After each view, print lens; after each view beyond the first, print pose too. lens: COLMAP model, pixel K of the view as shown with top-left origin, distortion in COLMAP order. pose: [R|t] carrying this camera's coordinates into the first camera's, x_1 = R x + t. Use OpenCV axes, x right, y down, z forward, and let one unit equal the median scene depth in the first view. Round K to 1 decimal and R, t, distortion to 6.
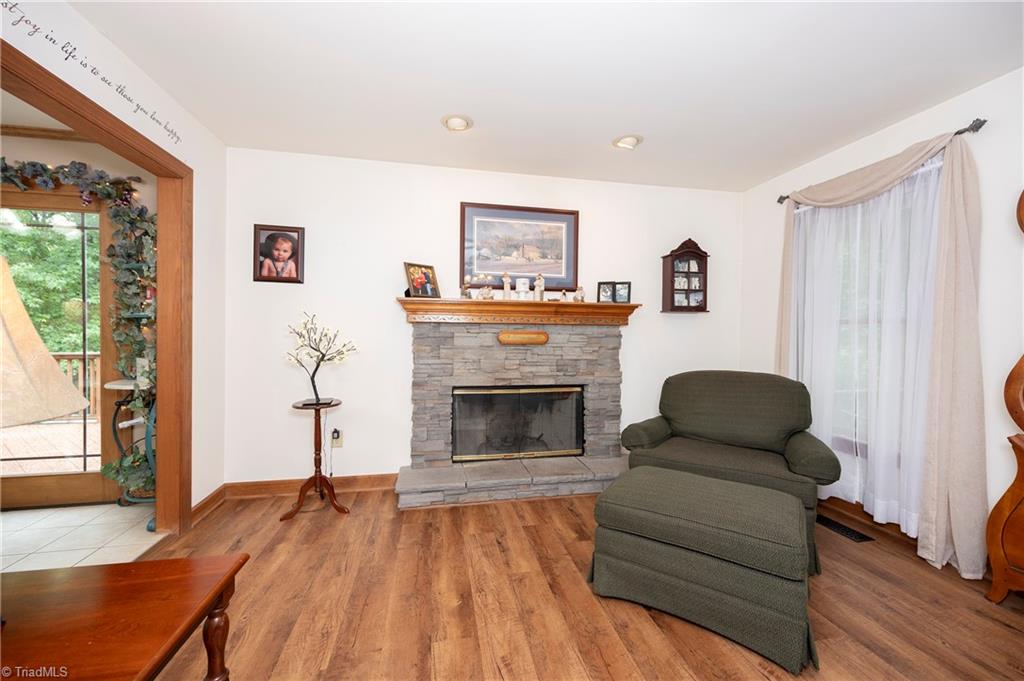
lens RADIAL K [[401.9, 0, 516.6], [0, 401.9, 340.3], [0, 0, 1]] dist [-0.000260, -0.000115]
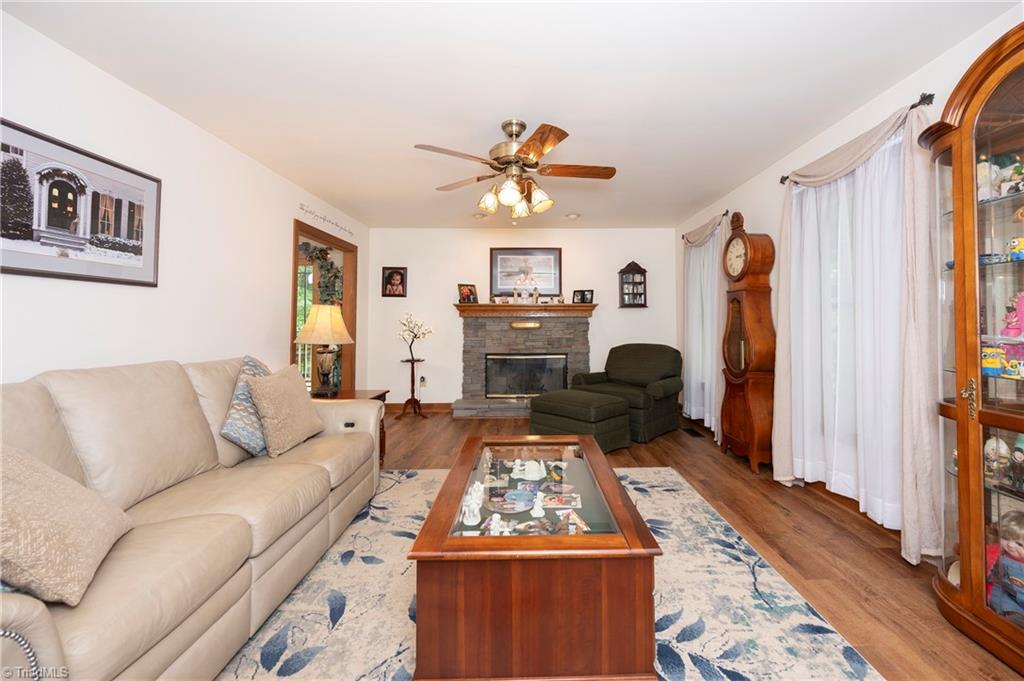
lens RADIAL K [[420.3, 0, 542.5], [0, 420.3, 313.9], [0, 0, 1]] dist [0.000692, 0.000041]
pose [[0.984304, -0.016086, -0.175747, 0.411681], [0.008832, 0.999079, -0.041981, 0.022618], [0.176261, 0.039770, 0.983540, -0.764656]]
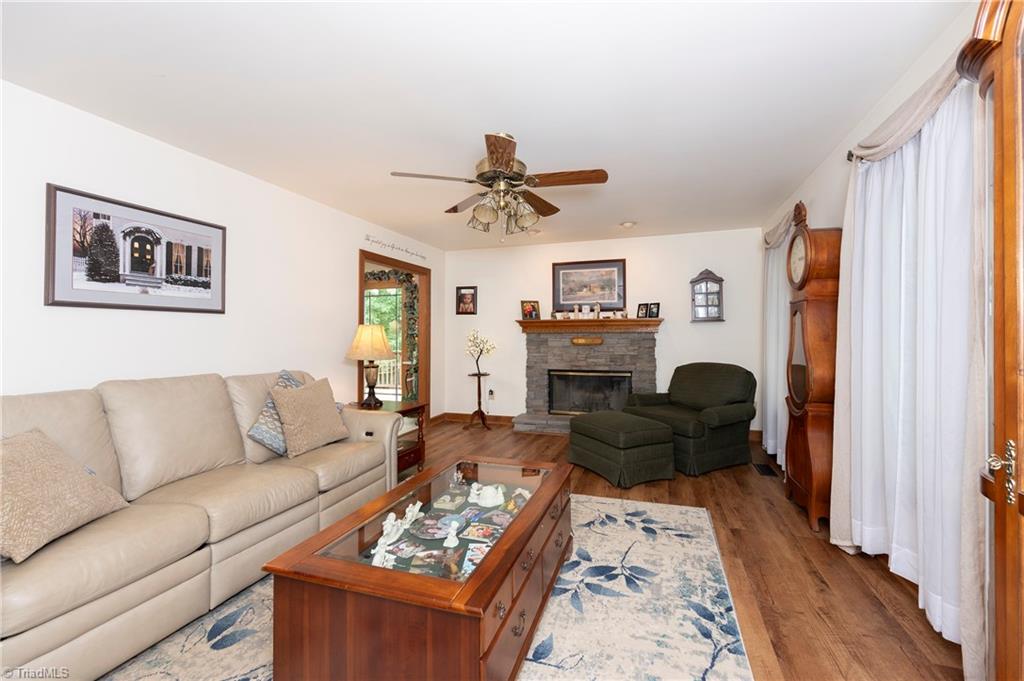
lens RADIAL K [[417.0, 0, 537.2], [0, 417.0, 333.7], [0, 0, 1]] dist [0.000653, -0.000118]
pose [[0.876502, -0.016315, -0.481122, 0.681072], [0.003977, 0.999637, -0.026653, 0.008746], [0.481382, 0.021448, 0.876249, -0.618037]]
